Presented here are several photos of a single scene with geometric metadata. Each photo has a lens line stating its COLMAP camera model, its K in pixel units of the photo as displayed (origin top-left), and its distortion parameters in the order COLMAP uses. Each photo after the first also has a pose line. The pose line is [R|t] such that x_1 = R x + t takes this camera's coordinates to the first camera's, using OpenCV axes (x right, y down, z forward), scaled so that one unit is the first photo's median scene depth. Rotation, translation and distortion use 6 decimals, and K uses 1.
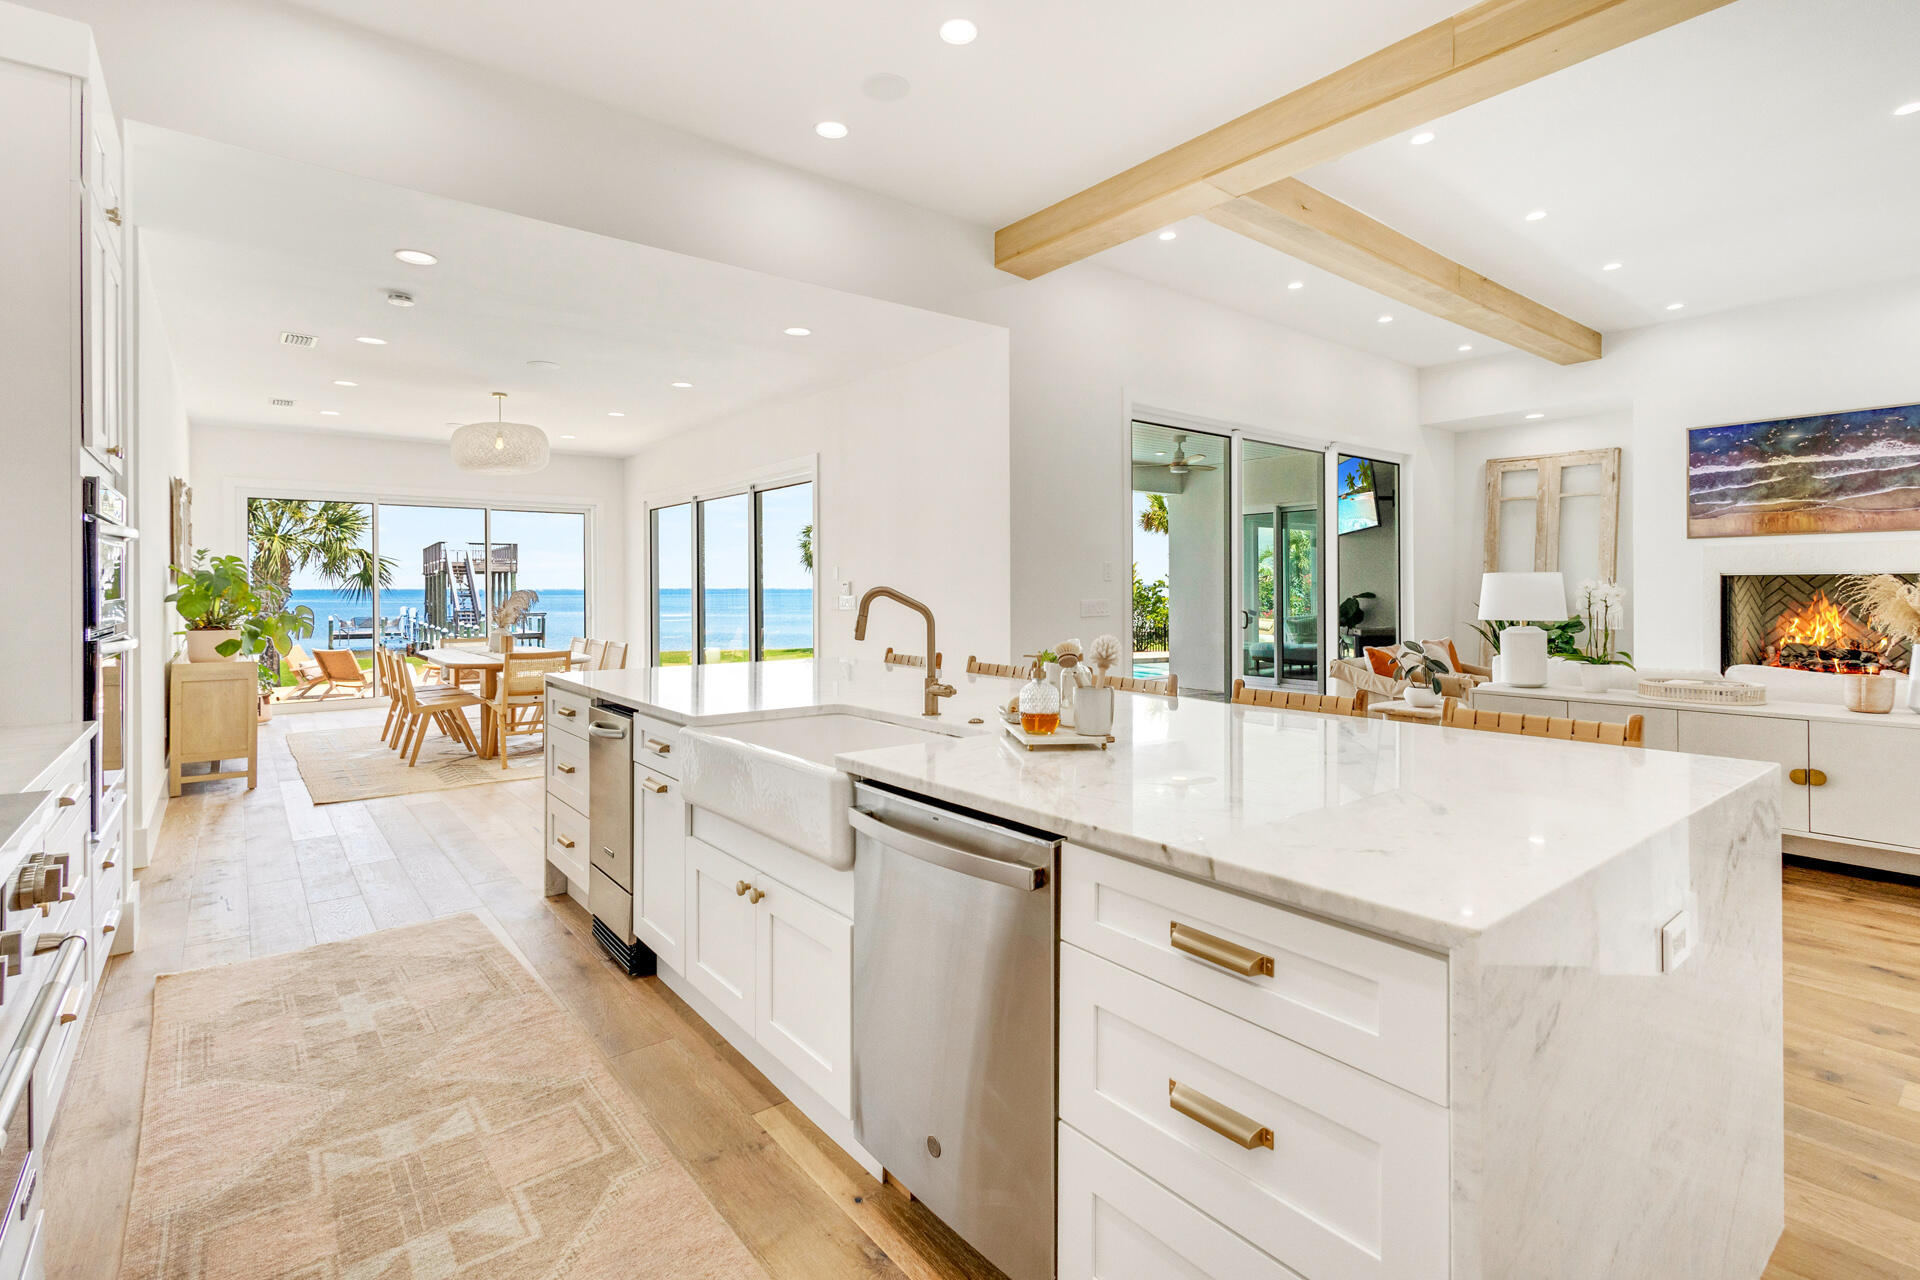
lens RADIAL K [[884.0, 0, 986.7], [0, 884.0, 584.4], [0, 0, 1]] dist [-0.000127, -0.000968]
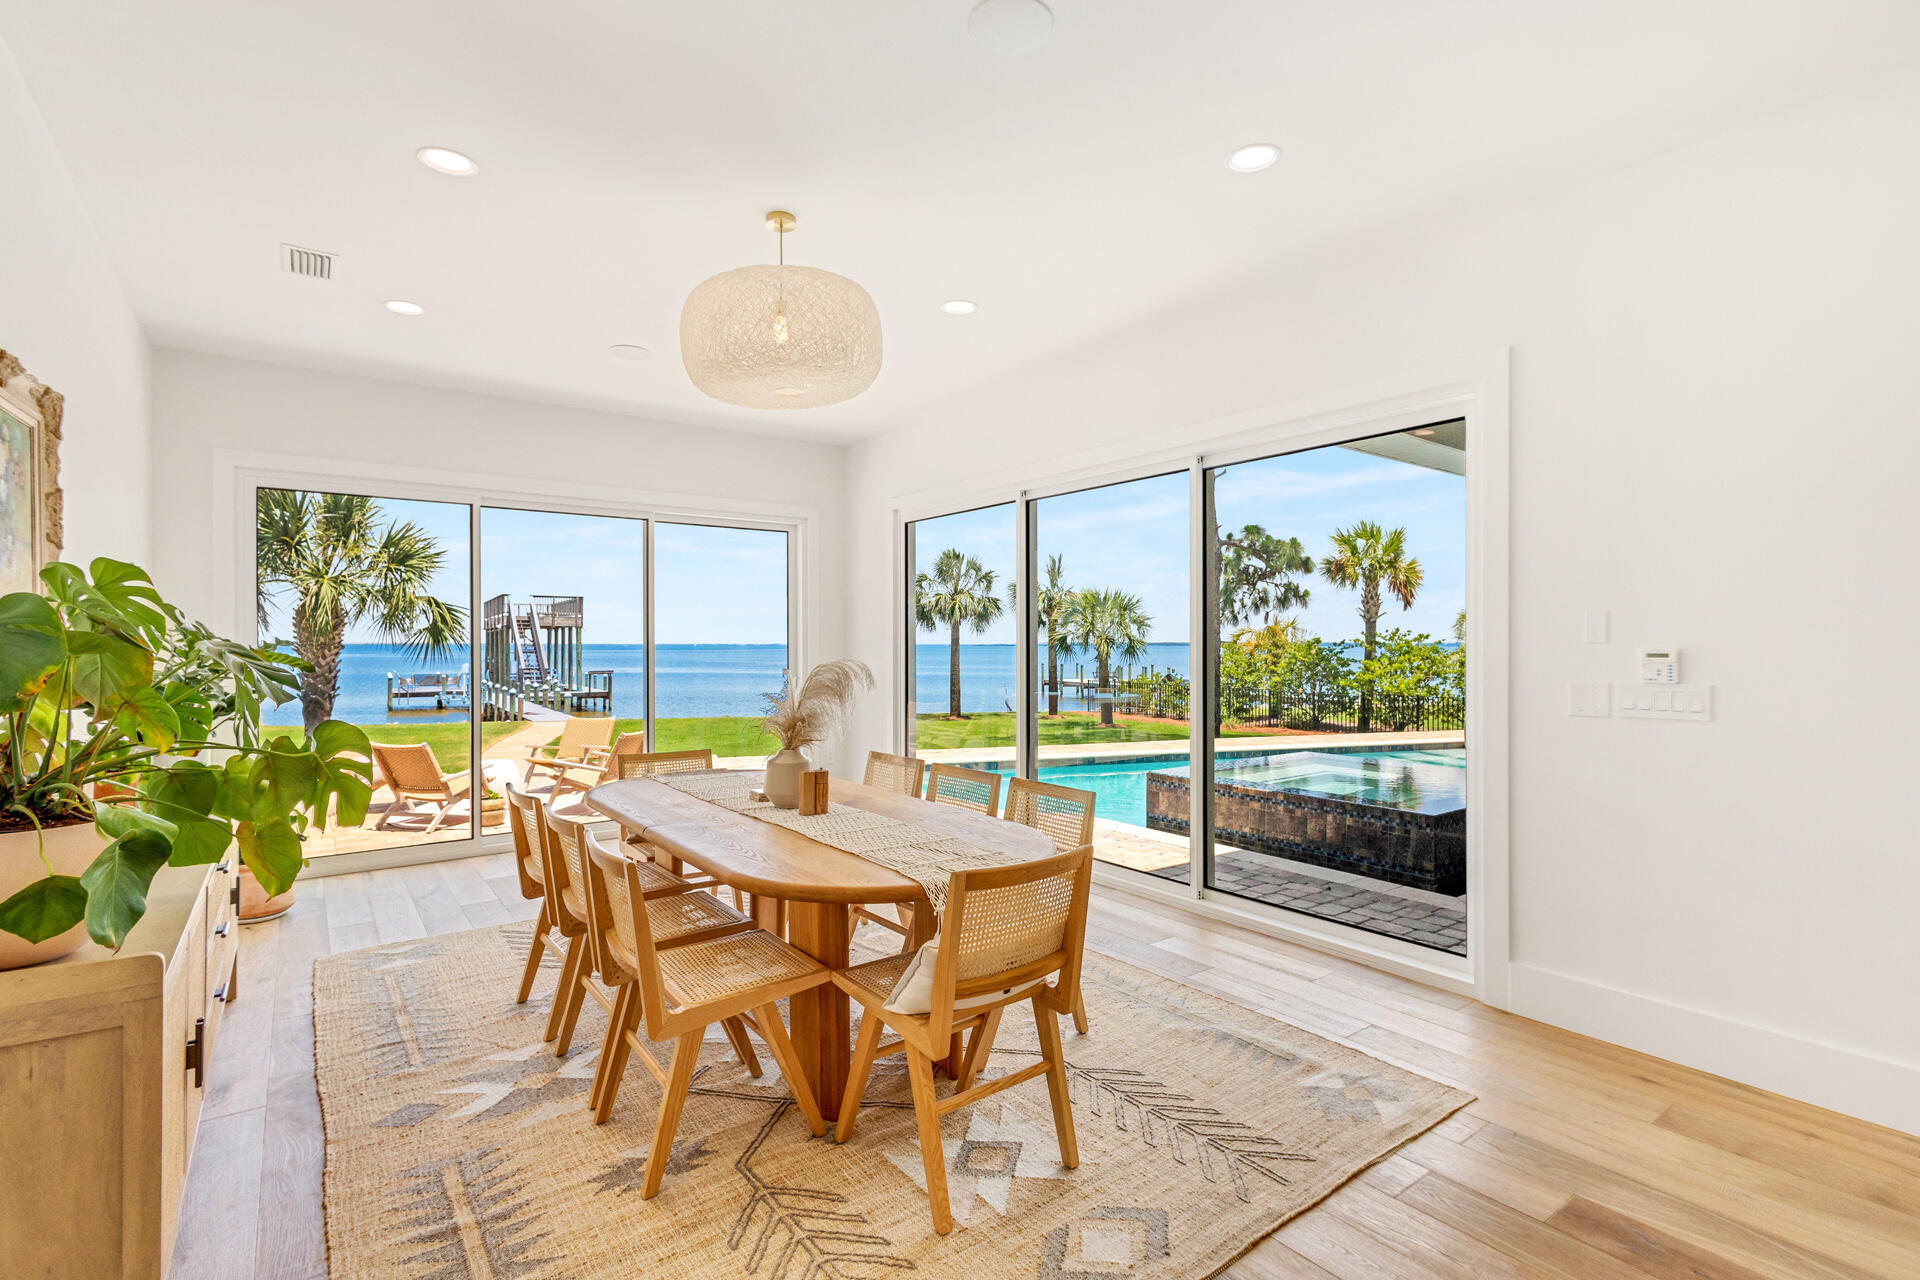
lens RADIAL K [[884.0, 0, 963.4], [0, 884.0, 651.6], [0, 0, 1]] dist [-0.000127, -0.000968]
pose [[0.998085, 0.005501, -0.061616, -0.144484], [-0.004748, 0.999912, 0.012360, -0.001811], [0.061679, -0.012044, 0.998023, 0.190040]]
